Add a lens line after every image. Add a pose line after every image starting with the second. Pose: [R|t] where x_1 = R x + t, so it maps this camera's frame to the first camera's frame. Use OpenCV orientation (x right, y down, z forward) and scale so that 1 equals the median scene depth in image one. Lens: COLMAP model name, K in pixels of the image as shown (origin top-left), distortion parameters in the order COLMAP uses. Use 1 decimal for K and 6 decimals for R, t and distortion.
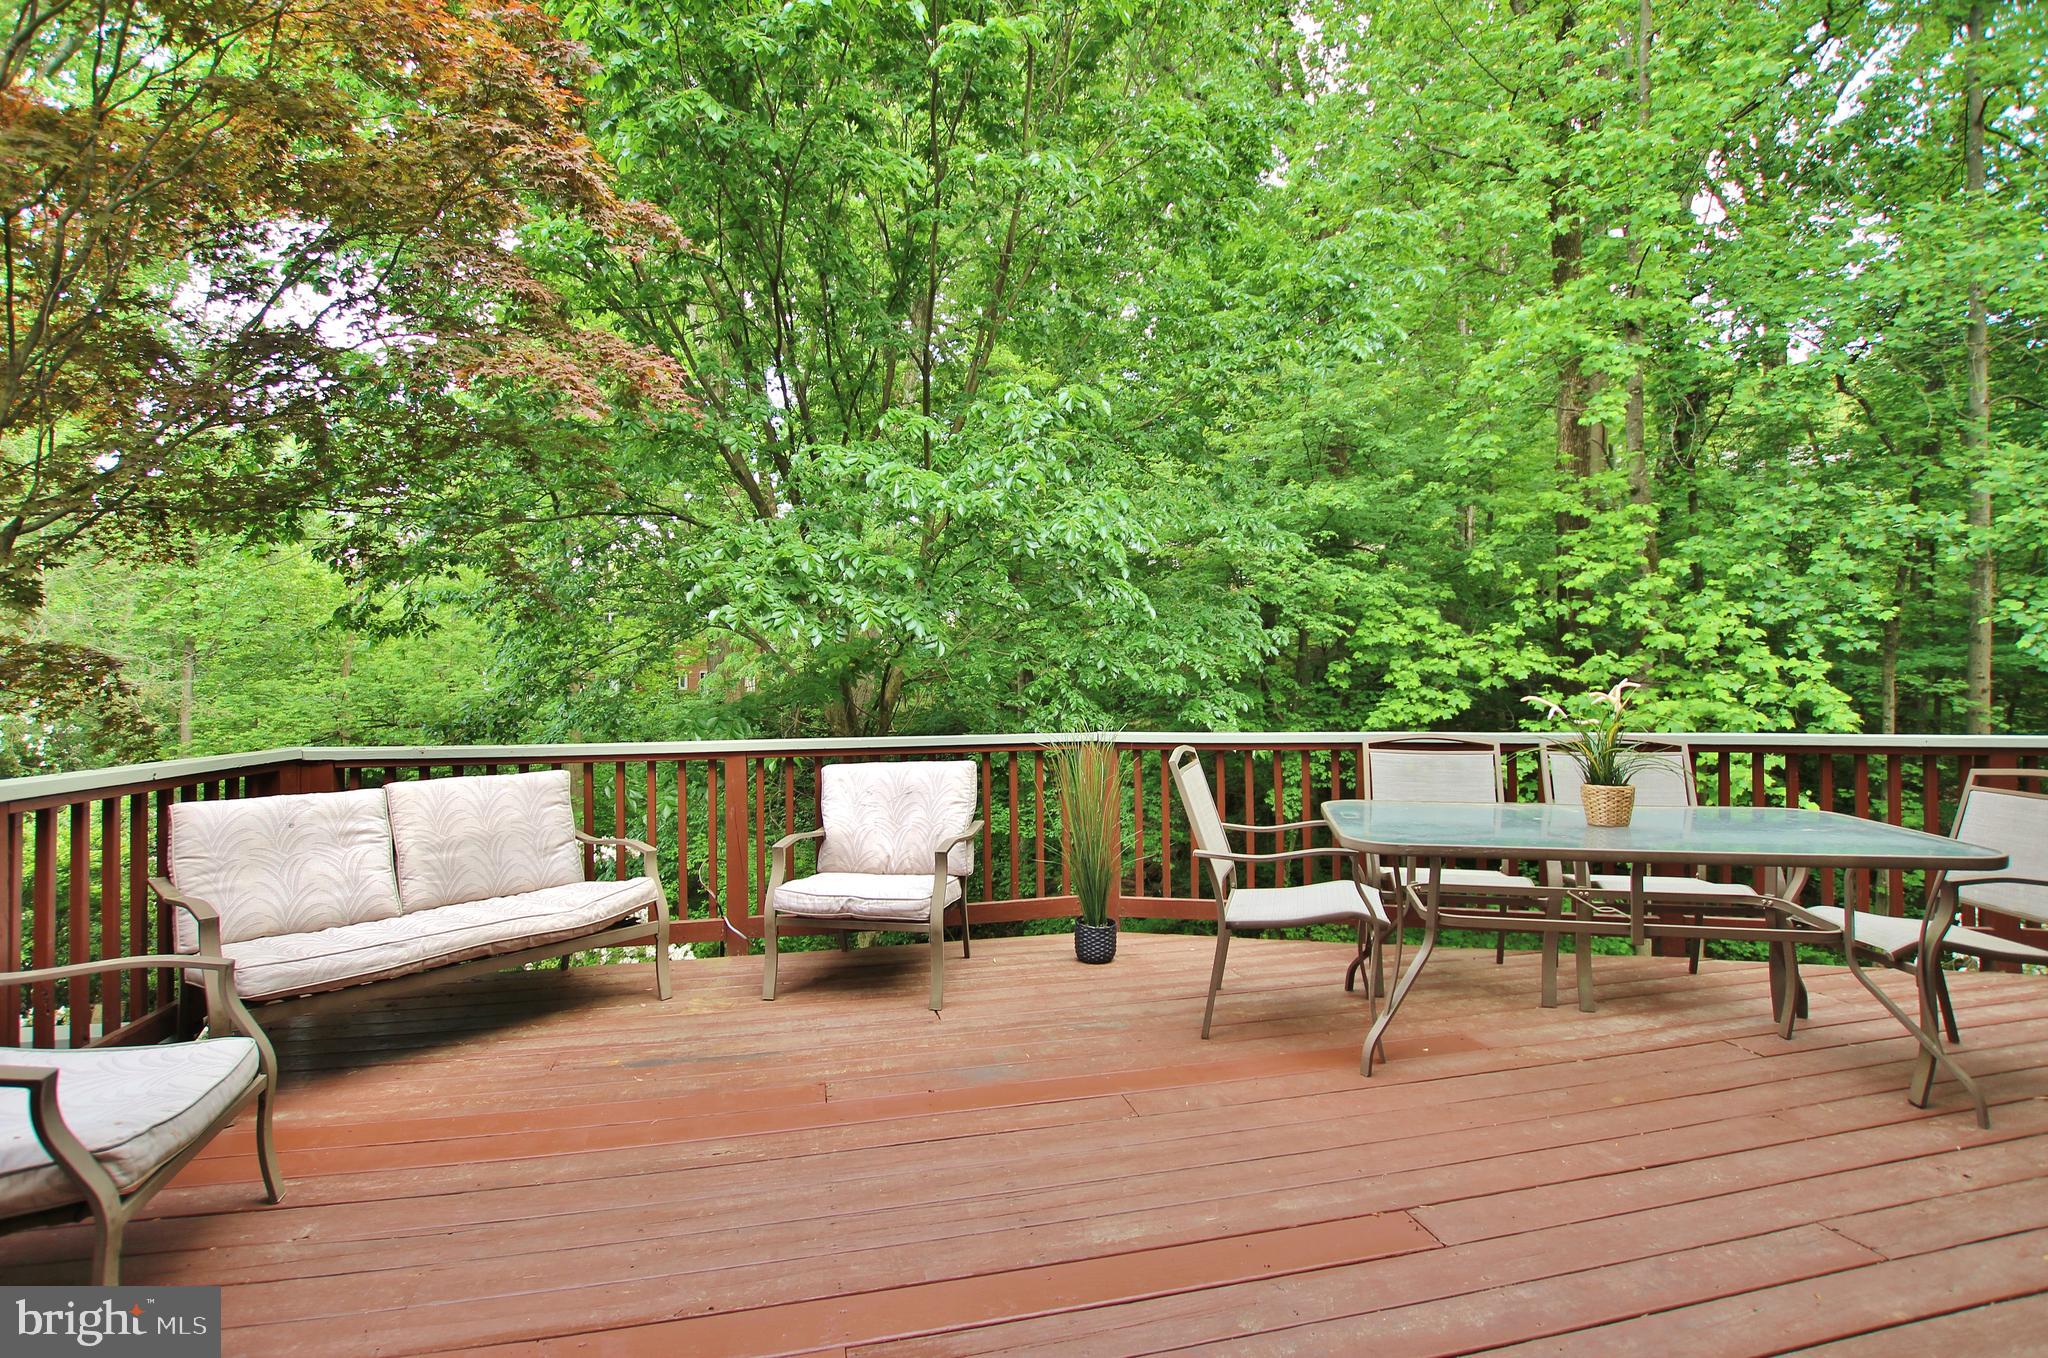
lens RADIAL K [[996.9, 0, 1024.0], [0, 996.9, 679.0], [0, 0, 1]] dist [-0.035659, 0.000964]
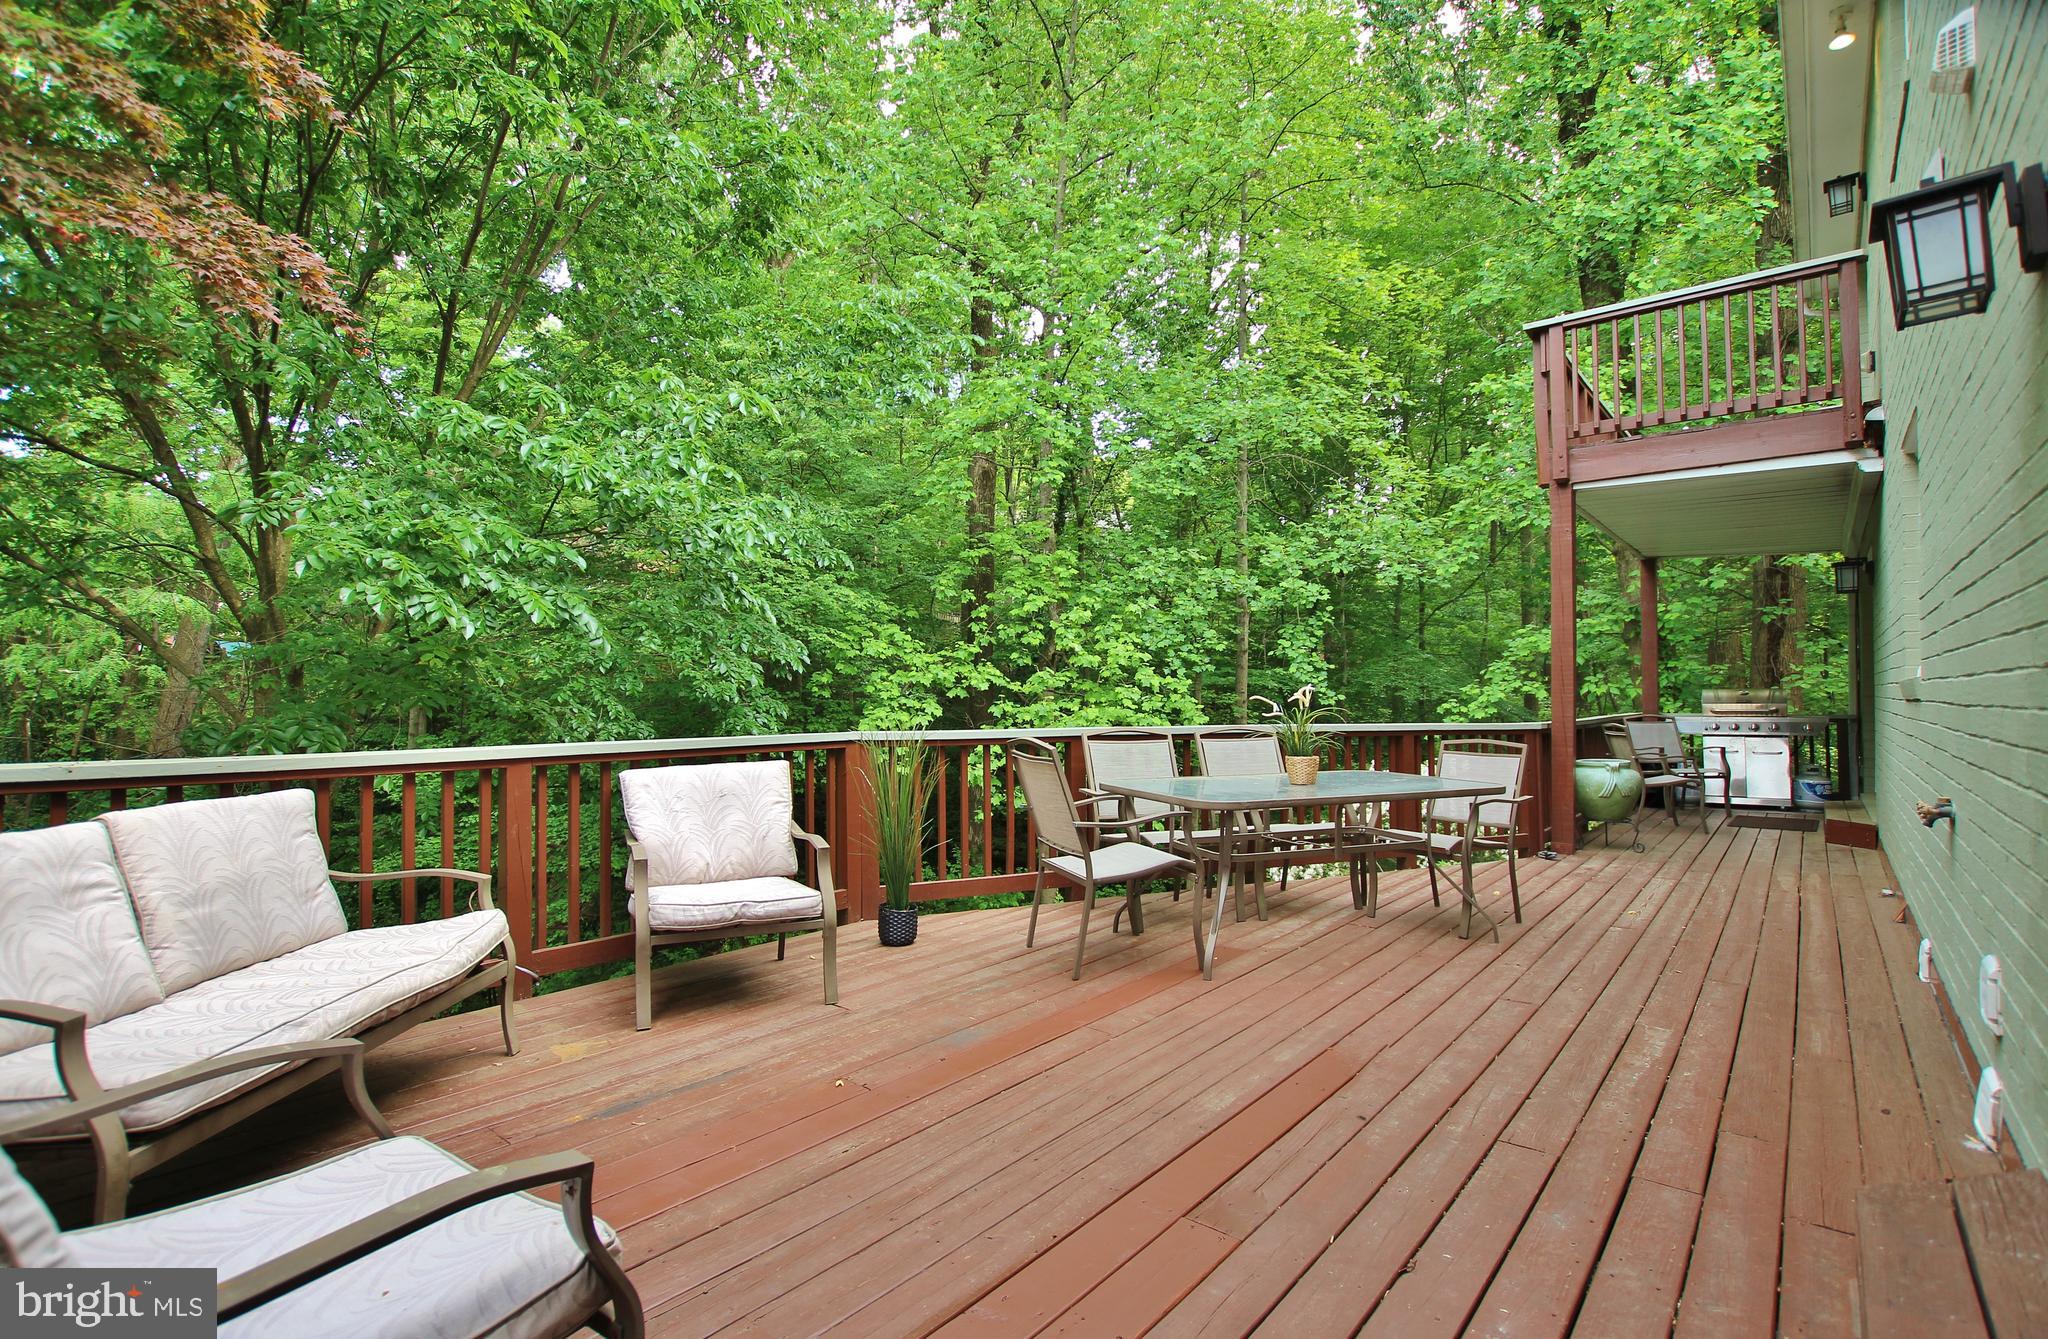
lens RADIAL K [[1015.2, 0, 1024.0], [0, 1015.2, 669.5], [0, 0, 1]] dist [-0.041517, 0.000512]
pose [[0.784027, 0.023033, 0.620299, -0.370775], [-0.008609, 0.999619, -0.026237, 0.011926], [-0.620667, 0.015230, 0.783927, 0.044191]]
